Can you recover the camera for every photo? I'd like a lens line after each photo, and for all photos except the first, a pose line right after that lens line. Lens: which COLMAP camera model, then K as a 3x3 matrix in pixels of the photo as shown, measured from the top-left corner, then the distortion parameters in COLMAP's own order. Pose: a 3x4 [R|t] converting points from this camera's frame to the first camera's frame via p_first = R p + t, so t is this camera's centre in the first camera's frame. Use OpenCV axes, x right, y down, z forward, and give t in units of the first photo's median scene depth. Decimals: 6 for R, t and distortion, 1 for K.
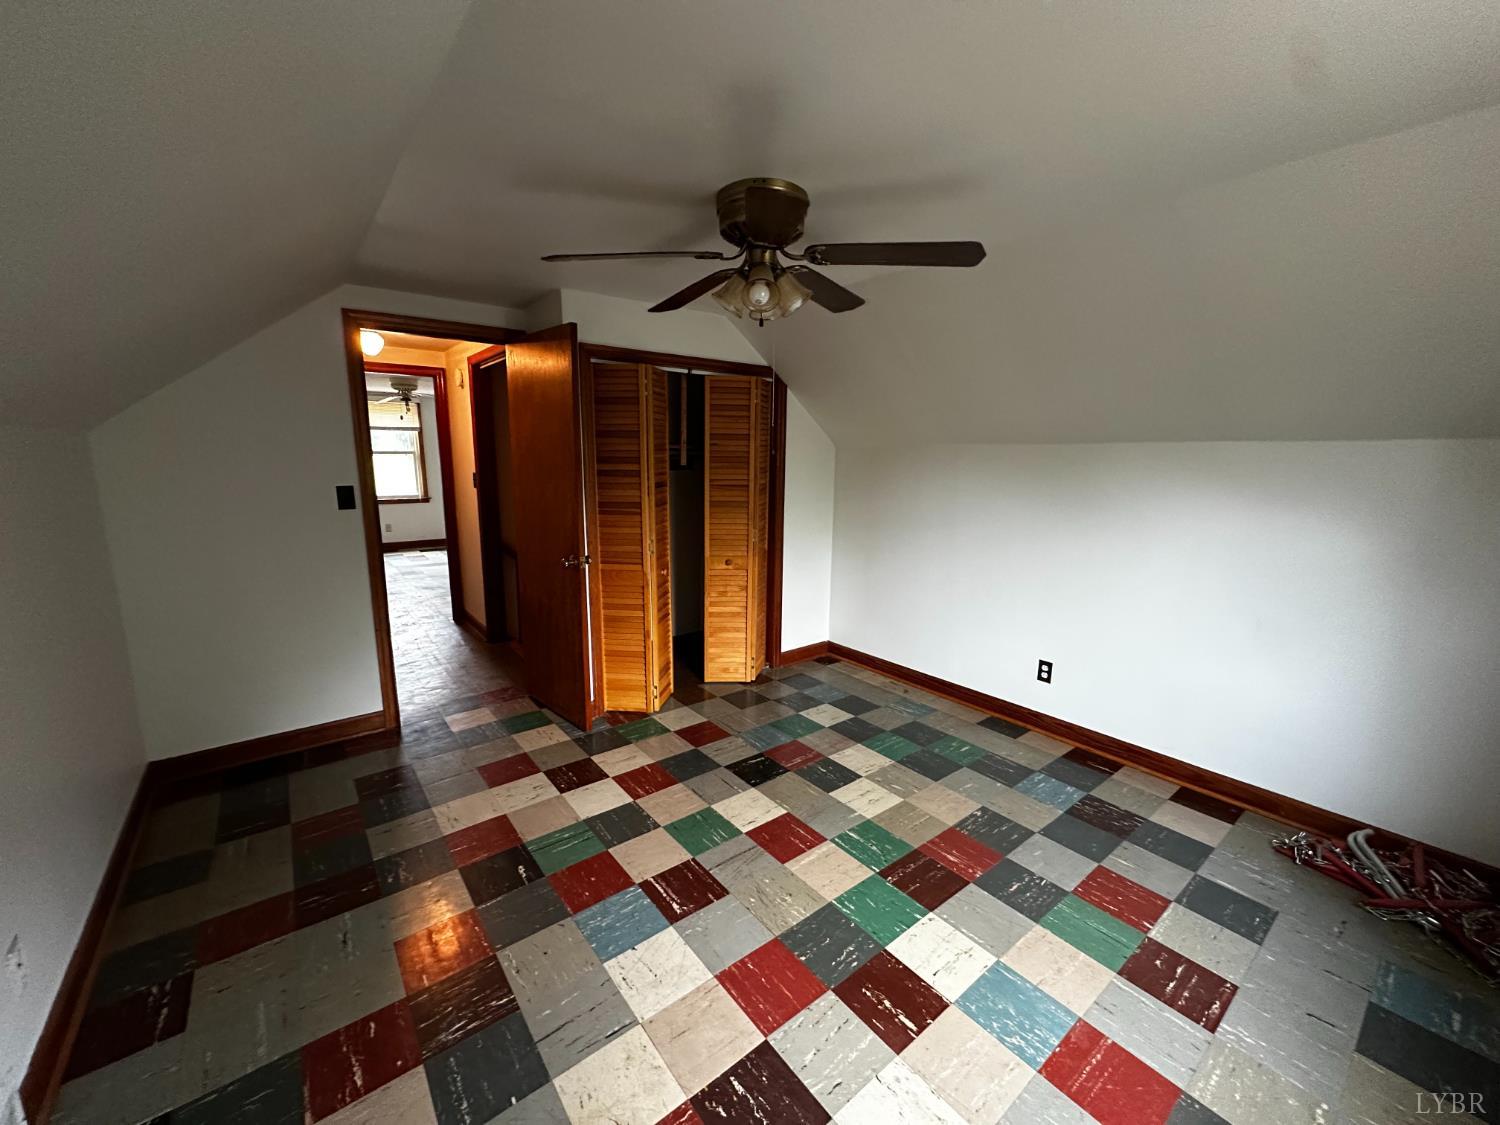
lens RADIAL K [[596.0, 0, 750.0], [0, 596.0, 562.5], [0, 0, 1]] dist [-0.004780, 0.000510]
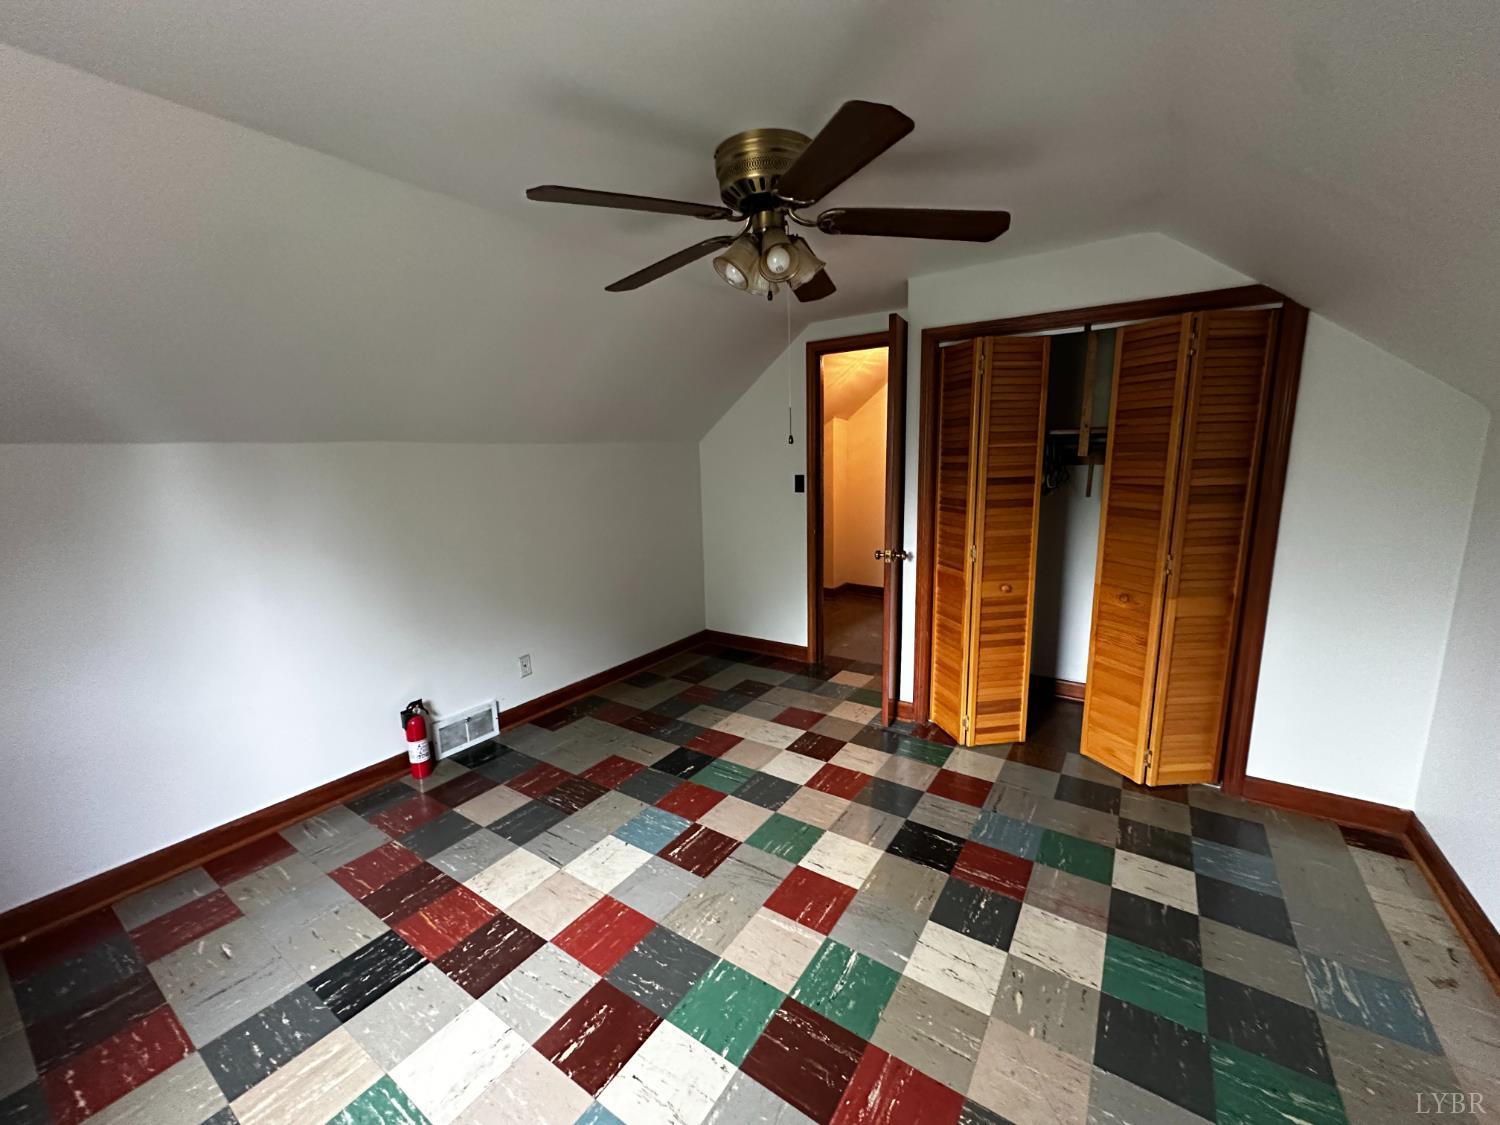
lens RADIAL K [[596.0, 0, 750.0], [0, 596.0, 562.5], [0, 0, 1]] dist [-0.004780, 0.000510]
pose [[0.308873, 0.154440, -0.938481, 0.698857], [-0.144927, 0.982848, 0.114043, -0.083633], [0.939997, 0.100786, 0.325958, 0.555554]]
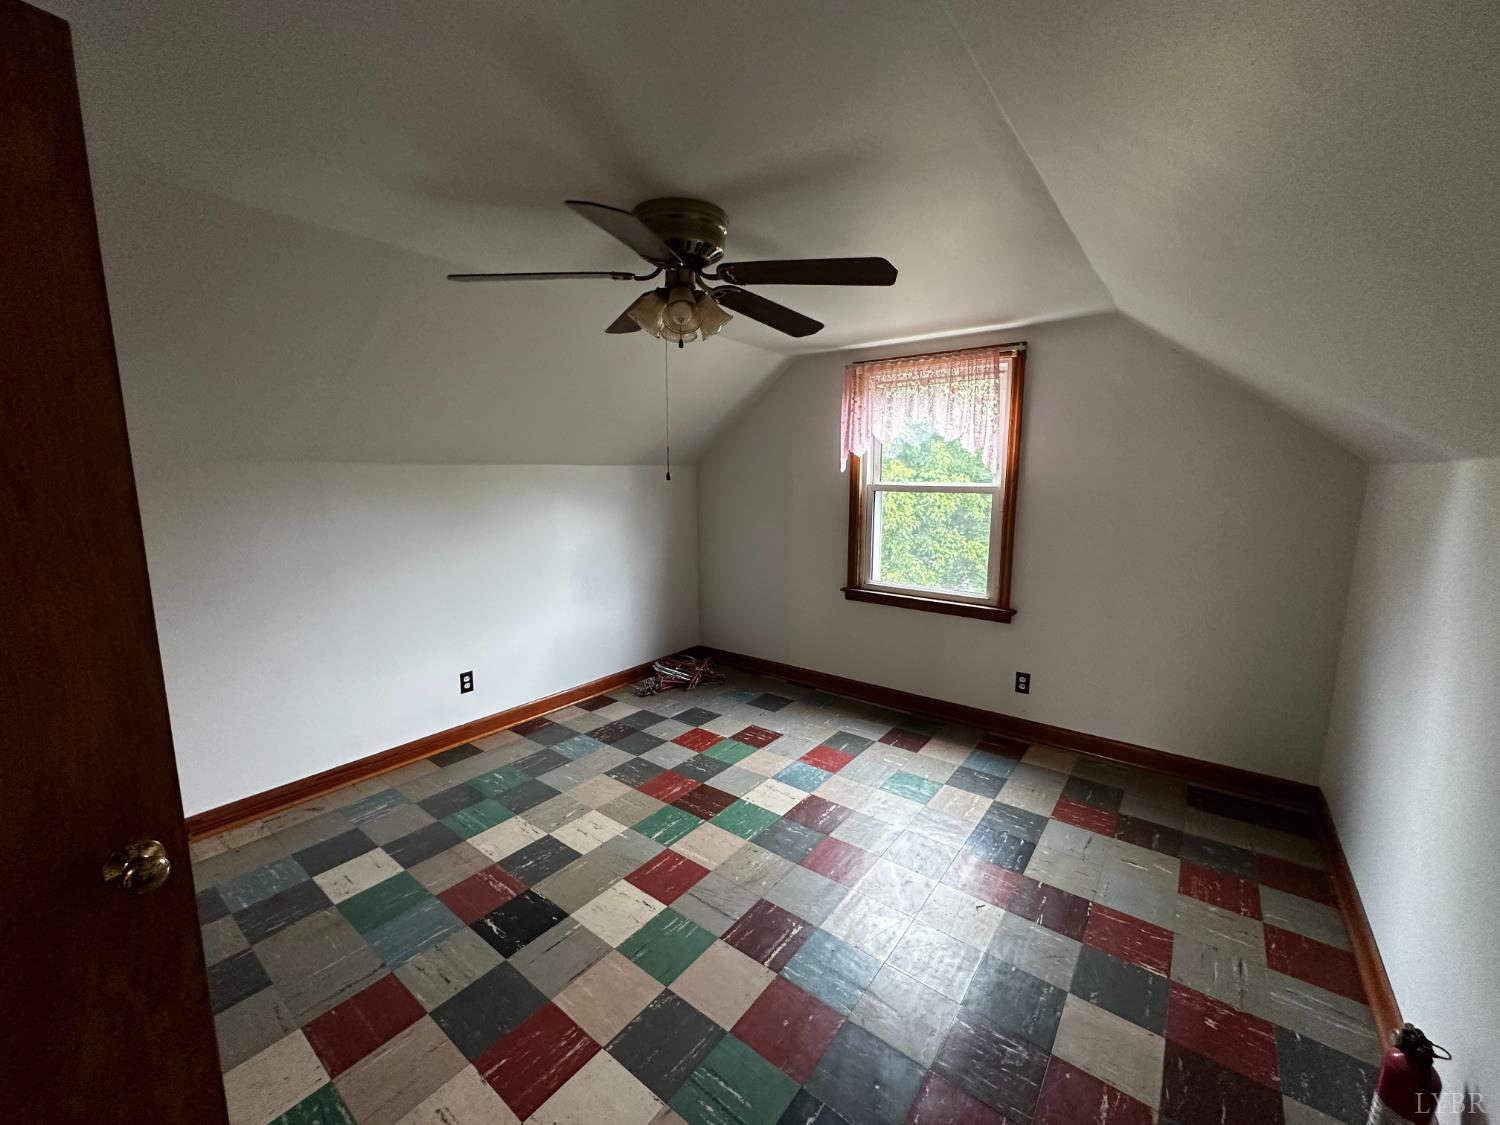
lens RADIAL K [[596.0, 0, 750.0], [0, 596.0, 562.5], [0, 0, 1]] dist [-0.004780, 0.000510]
pose [[-0.245923, -0.153381, 0.957077, -0.758619], [0.171043, 0.965039, 0.198606, -0.181227], [-0.954079, 0.212544, -0.211090, 0.902451]]
